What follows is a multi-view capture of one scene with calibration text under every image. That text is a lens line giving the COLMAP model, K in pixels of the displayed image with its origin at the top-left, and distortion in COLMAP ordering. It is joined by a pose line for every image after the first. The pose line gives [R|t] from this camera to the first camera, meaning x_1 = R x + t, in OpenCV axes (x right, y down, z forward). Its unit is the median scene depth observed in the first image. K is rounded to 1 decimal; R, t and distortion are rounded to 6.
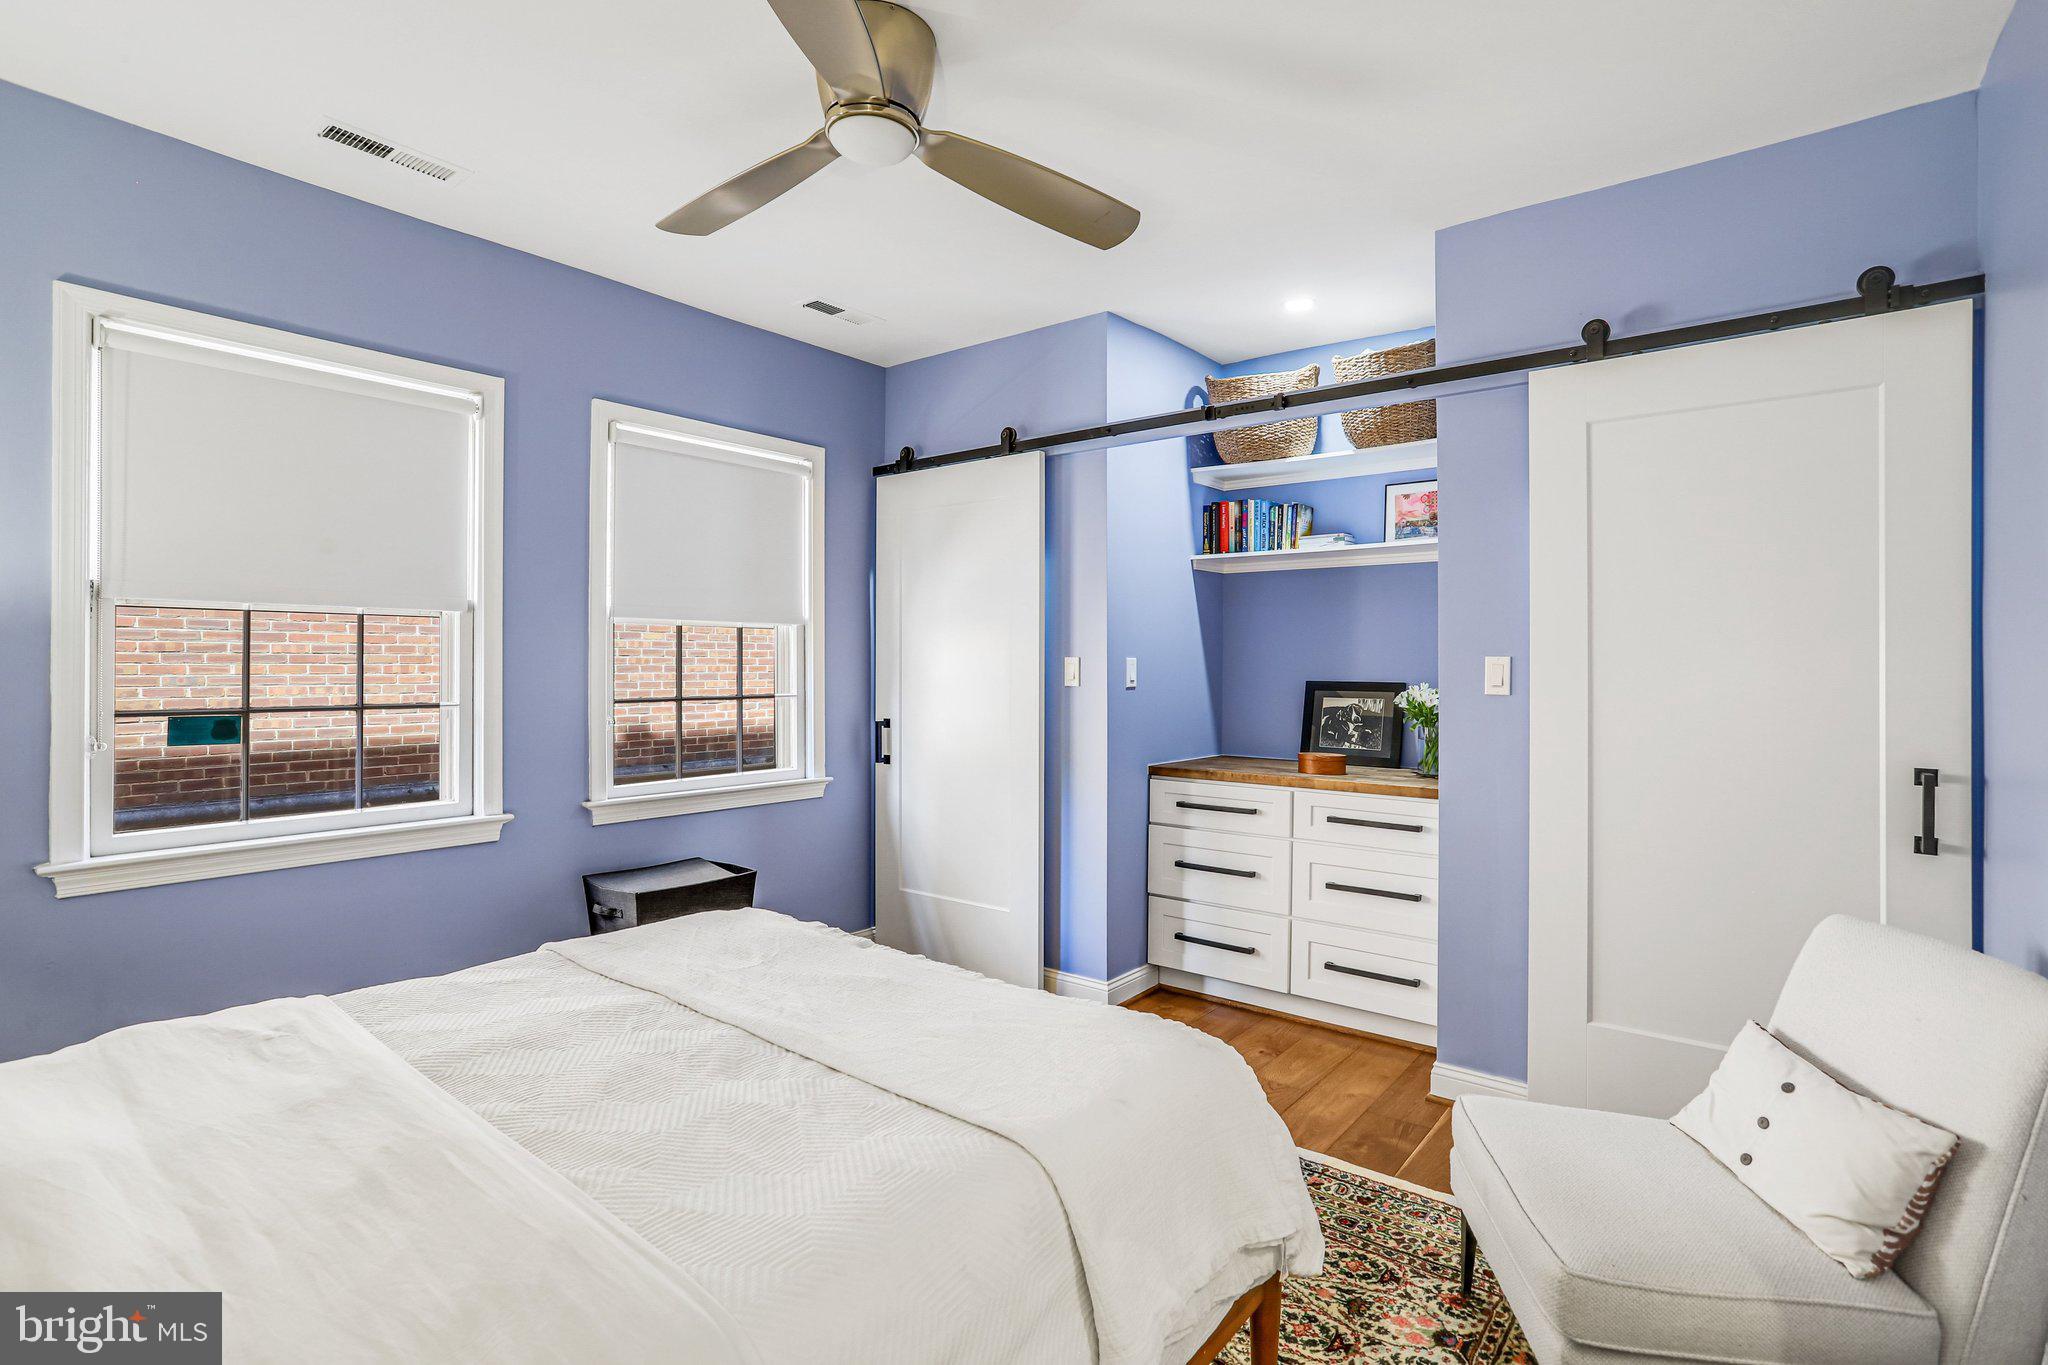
lens RADIAL K [[1029.8, 0, 1040.0], [0, 1029.8, 667.4], [0, 0, 1]] dist [-0.041816, 0.019315]
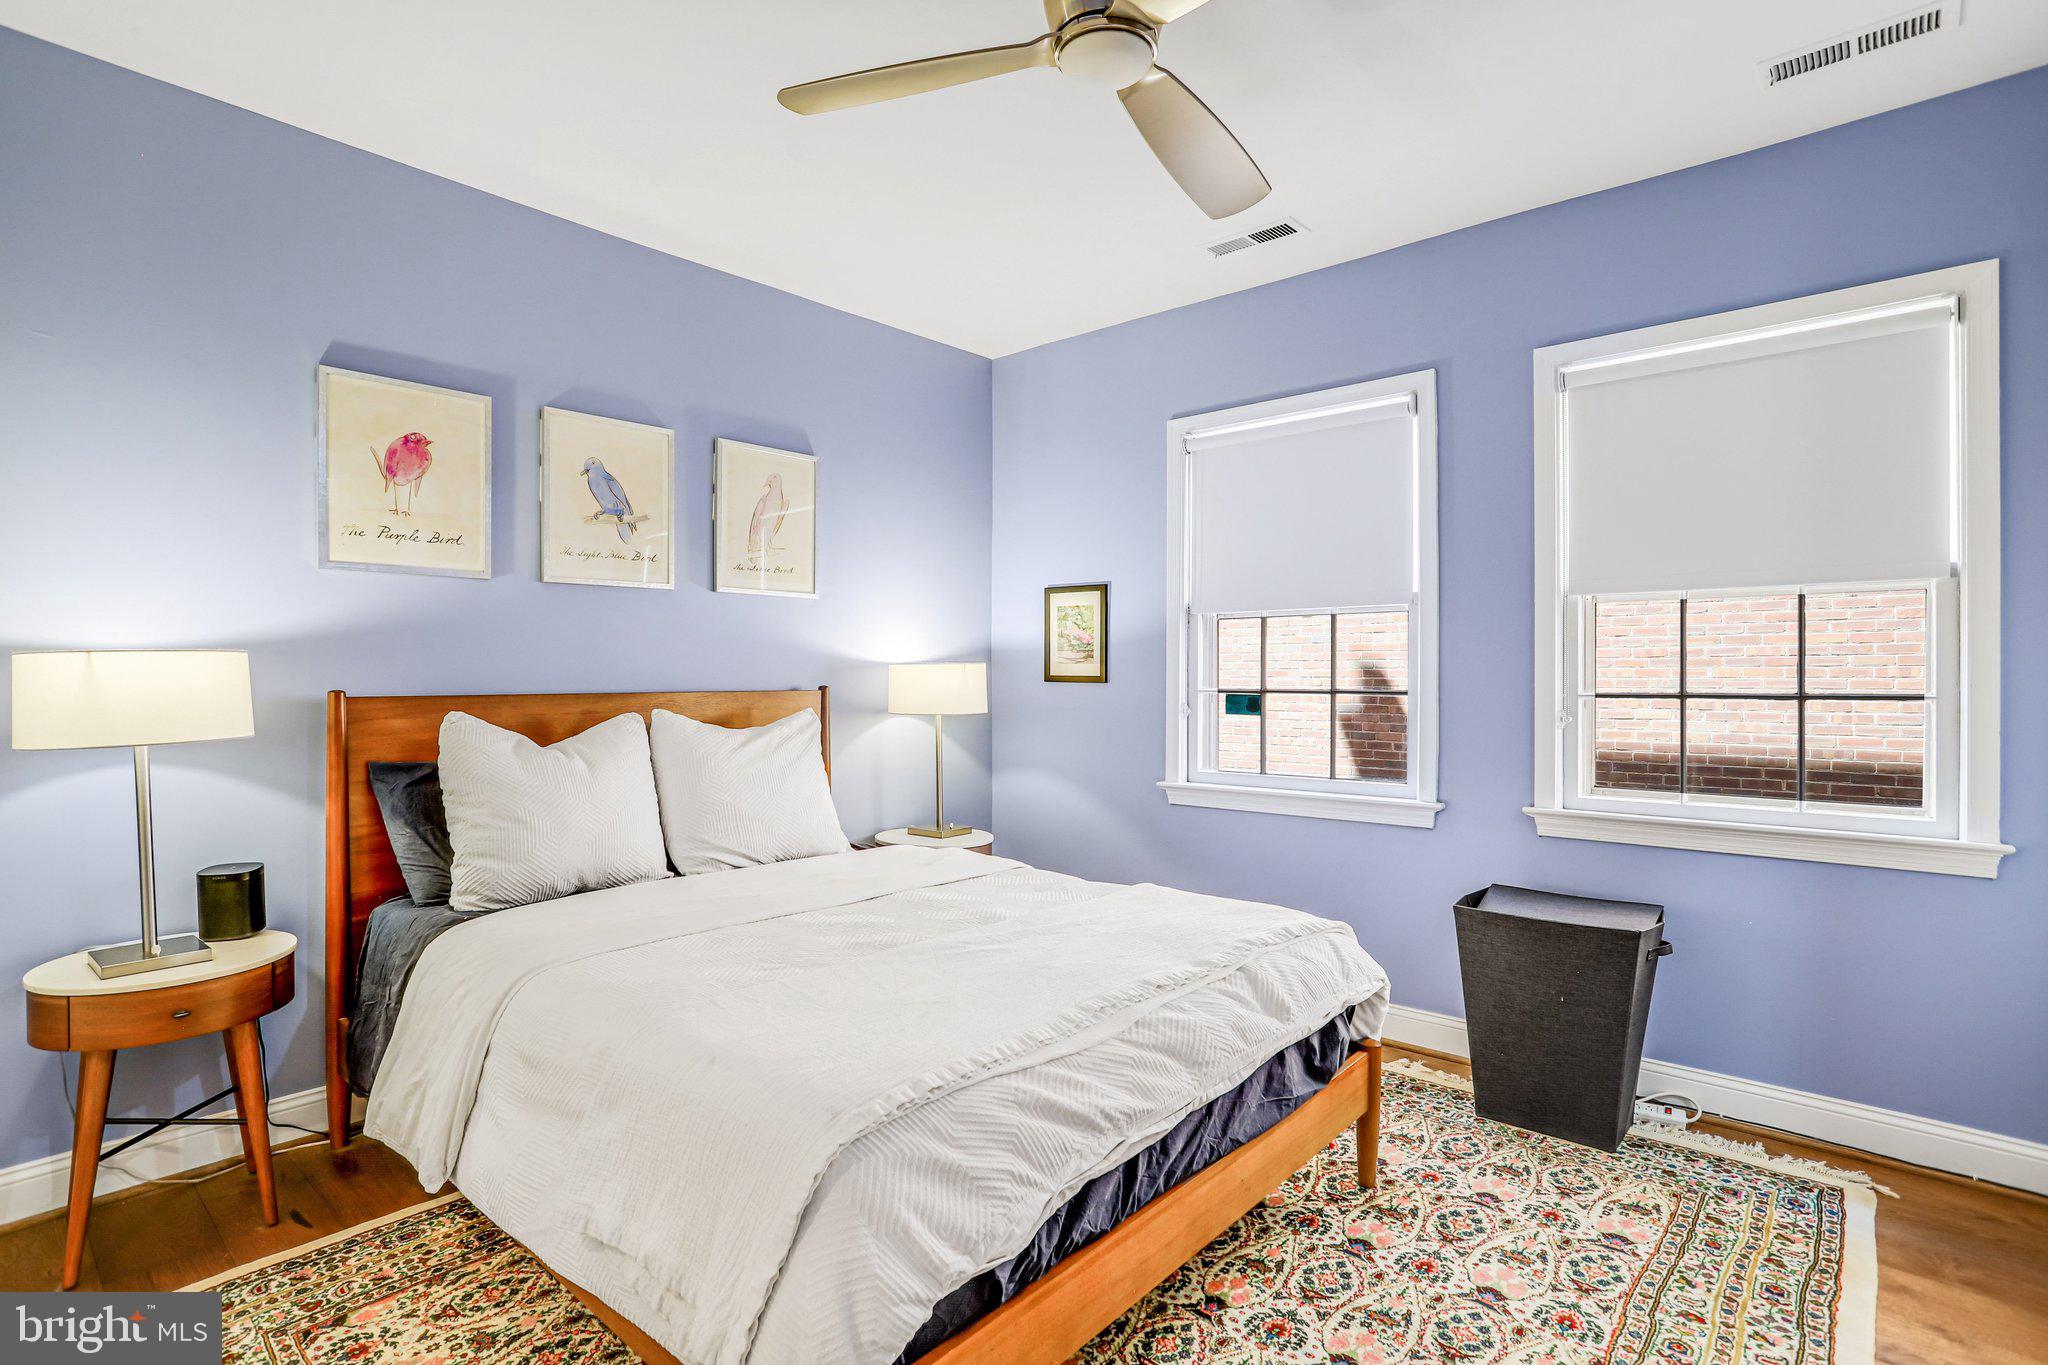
lens RADIAL K [[1029.8, 0, 1023.7], [0, 1029.8, 684.8], [0, 0, 1]] dist [-0.041816, 0.019315]
pose [[-0.067110, 0.001198, -0.997745, 0.422694], [-0.004183, 0.999990, 0.001482, 0.023227], [0.997737, 0.004273, -0.067104, 0.559492]]
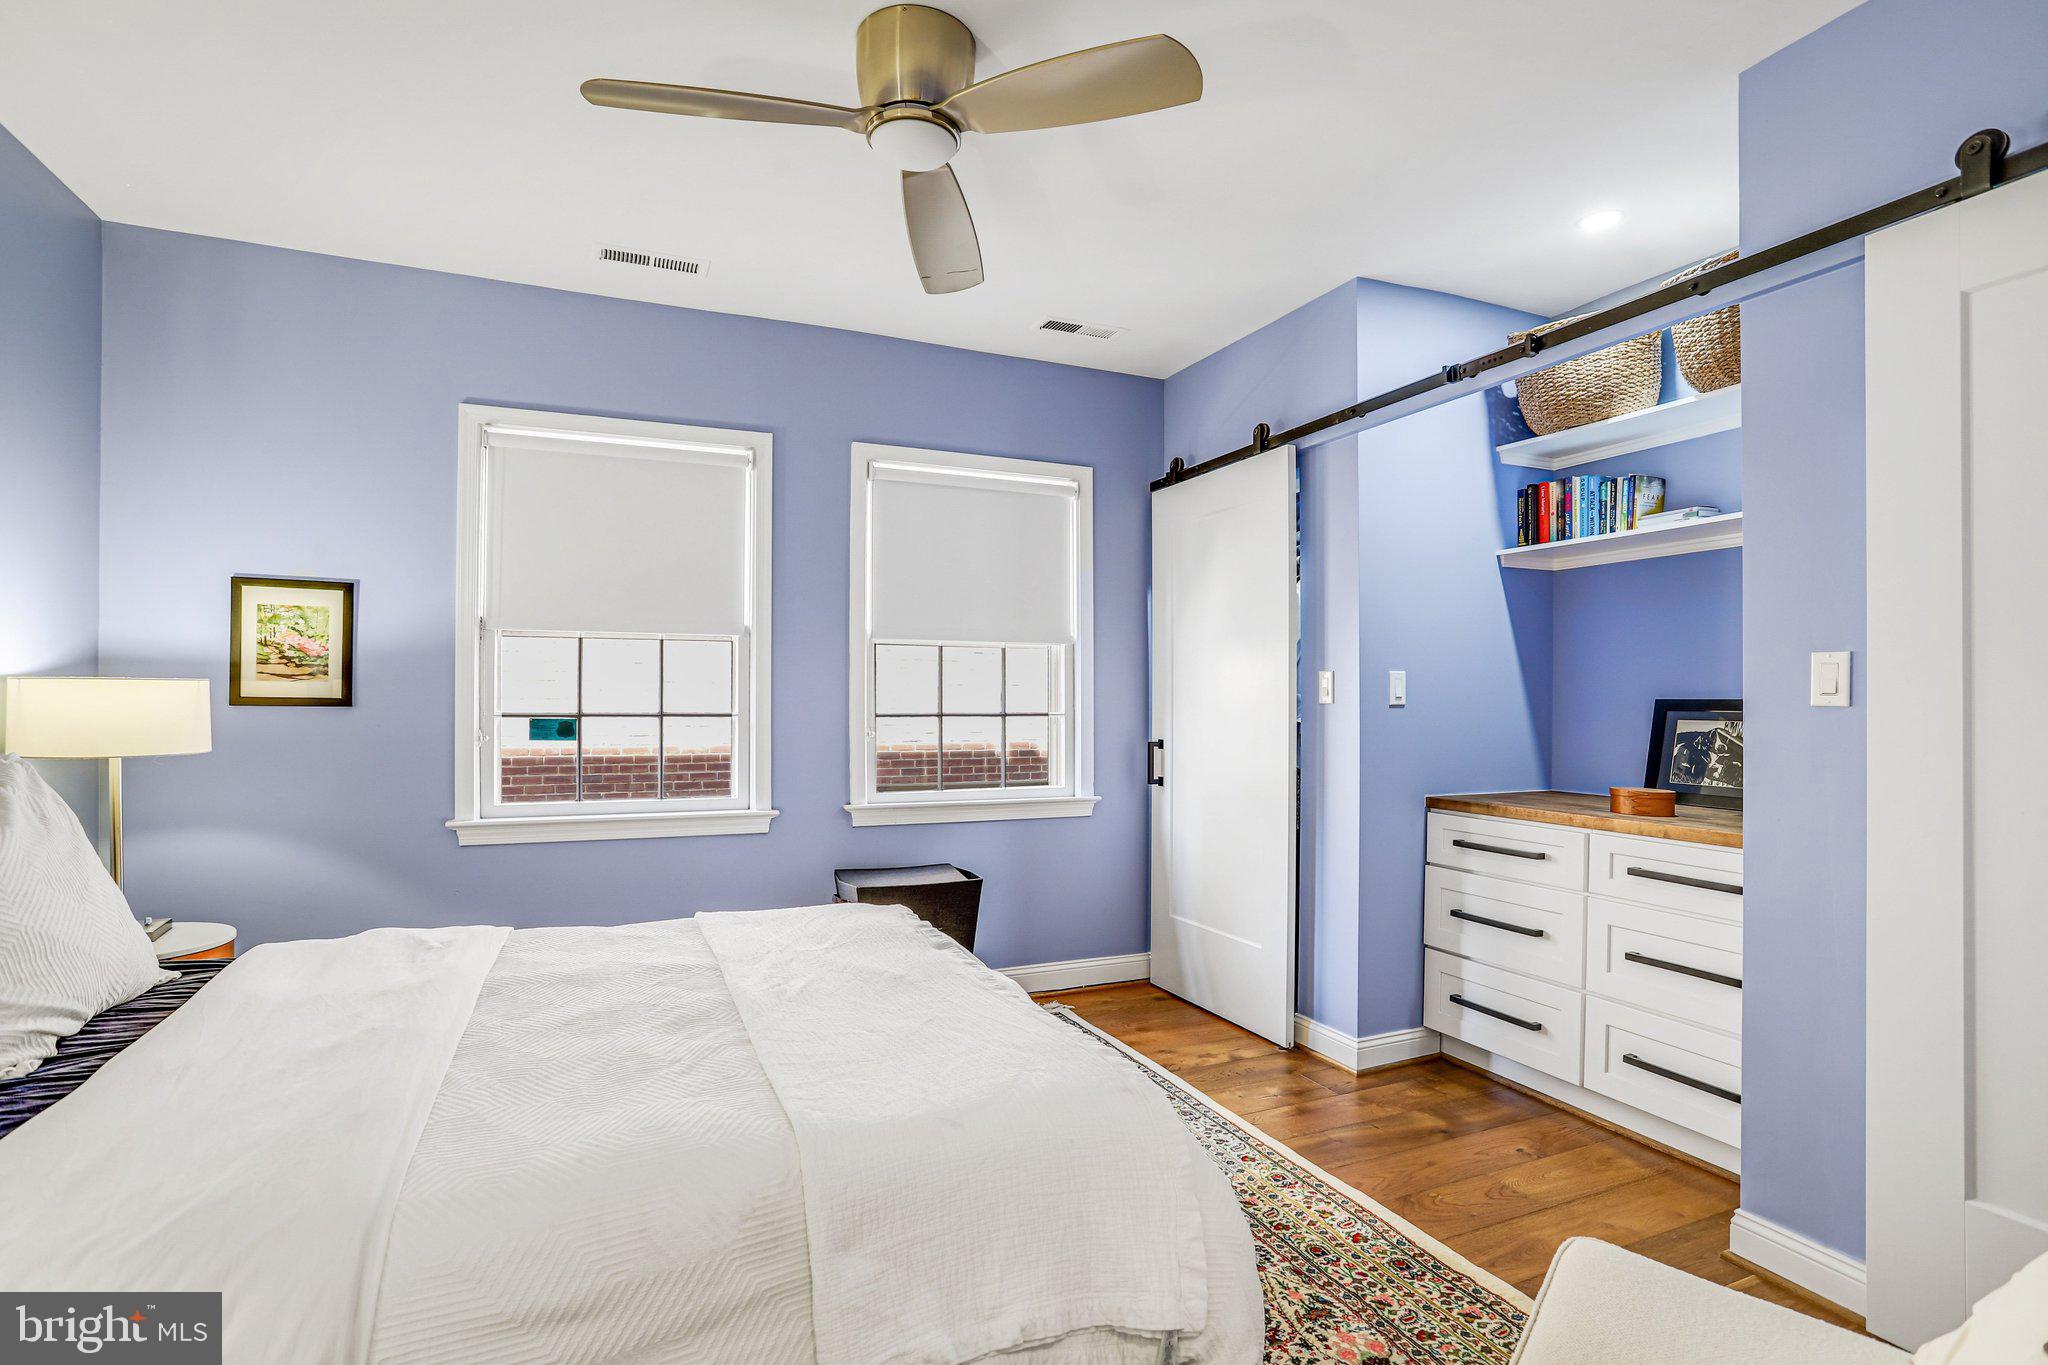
lens RADIAL K [[1029.8, 0, 995.8], [0, 1029.8, 705.4], [0, 0, 1]] dist [-0.041816, 0.019315]
pose [[0.874724, 0.001333, -0.484619, 0.219887], [-0.000926, 0.999999, 0.001080, 0.020000], [0.484620, -0.000496, 0.874725, 0.084877]]
